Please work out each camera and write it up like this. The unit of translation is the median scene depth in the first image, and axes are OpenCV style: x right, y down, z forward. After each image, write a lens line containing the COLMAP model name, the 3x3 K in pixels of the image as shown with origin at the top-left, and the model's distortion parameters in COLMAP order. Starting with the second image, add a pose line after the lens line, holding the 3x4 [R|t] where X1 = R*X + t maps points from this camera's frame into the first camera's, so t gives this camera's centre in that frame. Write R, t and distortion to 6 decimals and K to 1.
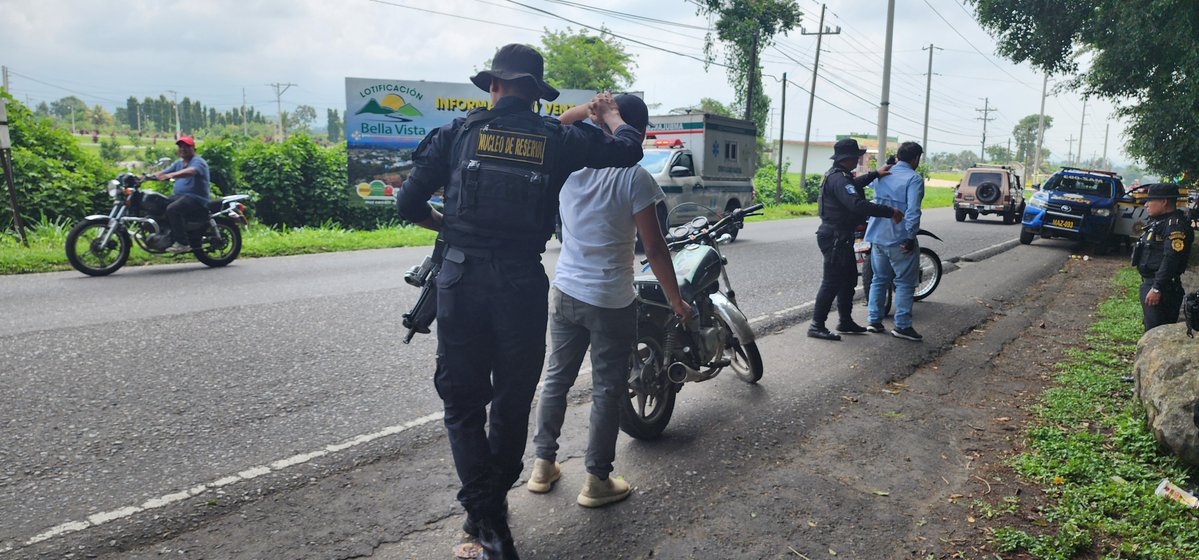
lens RADIAL K [[849.1, 0, 597.4], [0, 849.1, 271.8], [0, 0, 1]] dist [0.032171, -0.002302]
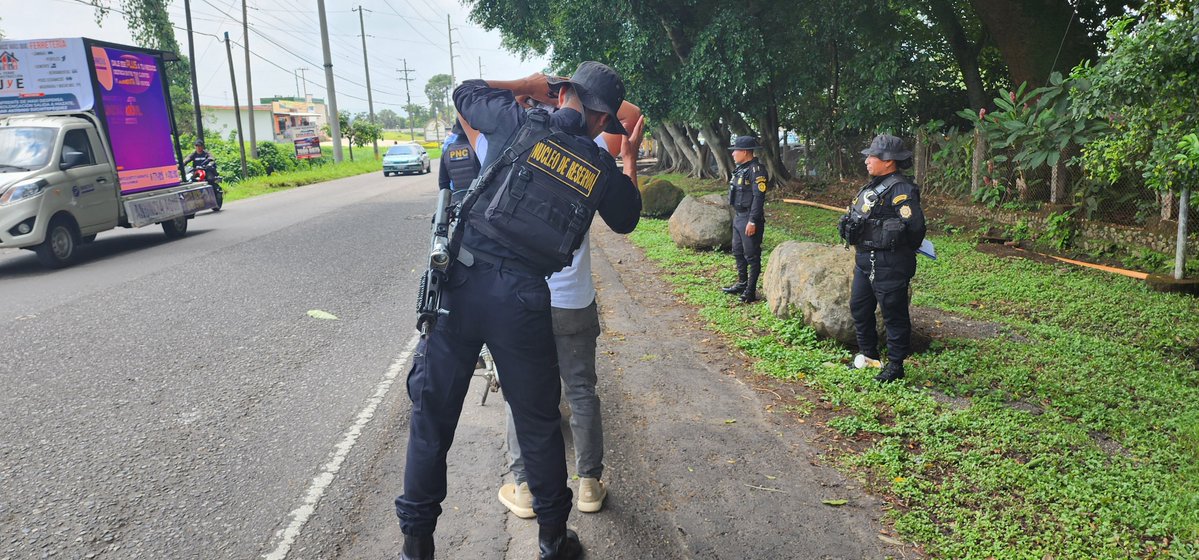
lens RADIAL K [[849.1, 0, 596.1], [0, 849.1, 290.4], [0, 0, 1]] dist [0.032171, -0.002302]
pose [[0.764781, -0.176209, 0.619727, -0.410243], [0.133769, 0.984341, 0.114802, -0.062491], [-0.630251, -0.004898, 0.776376, 0.171941]]
